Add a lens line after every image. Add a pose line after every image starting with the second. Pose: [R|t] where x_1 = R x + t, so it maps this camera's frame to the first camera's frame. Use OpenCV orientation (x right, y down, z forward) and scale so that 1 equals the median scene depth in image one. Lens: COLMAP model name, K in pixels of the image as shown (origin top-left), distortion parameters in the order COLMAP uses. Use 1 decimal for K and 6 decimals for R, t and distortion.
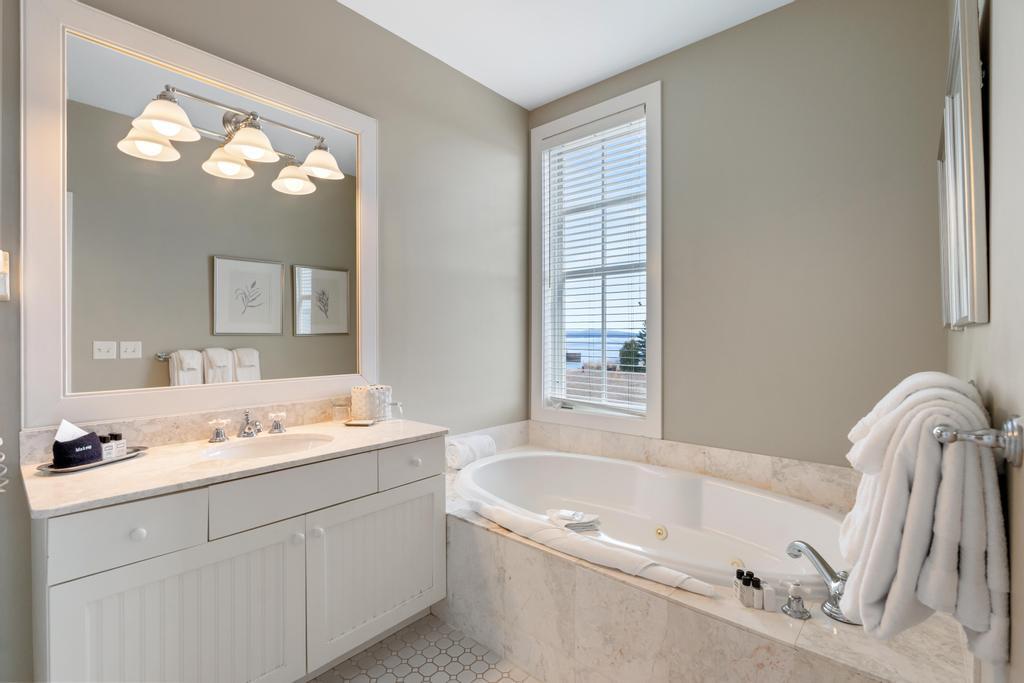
lens RADIAL K [[477.7, 0, 507.3], [0, 477.7, 335.6], [0, 0, 1]] dist [-0.005110, 0.000098]
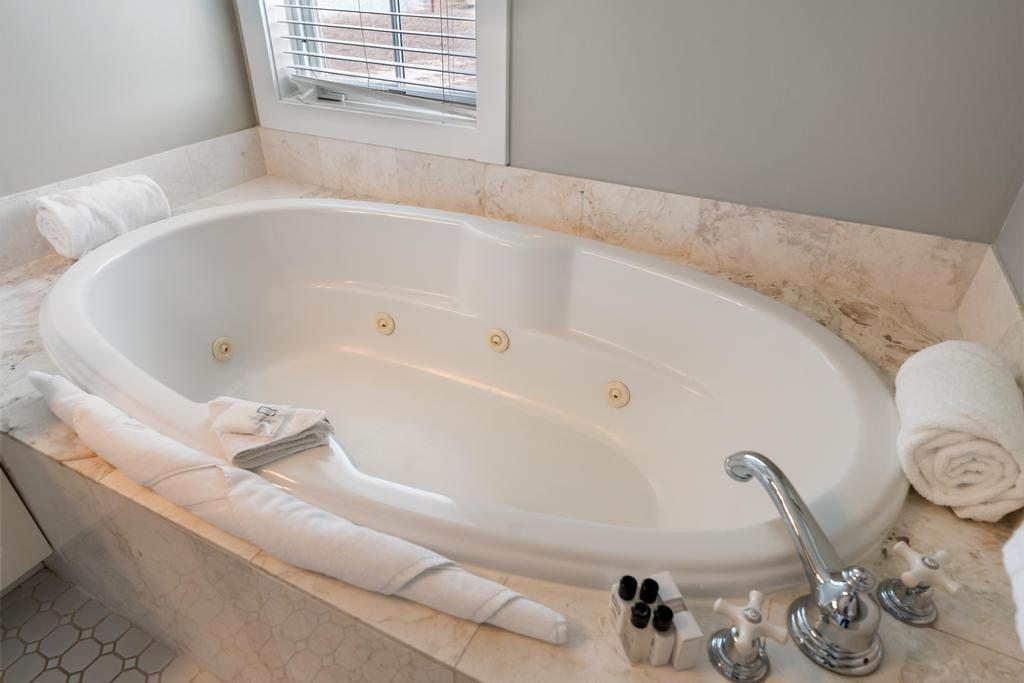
lens RADIAL K [[603.4, 0, 514.1], [0, 603.4, 344.2], [0, 0, 1]] dist [0.000665, -0.001814]
pose [[0.965153, -0.131696, 0.226131, 0.181561], [-0.014468, 0.835959, 0.548601, 0.025916], [-0.261284, -0.532756, 0.804924, 0.428342]]
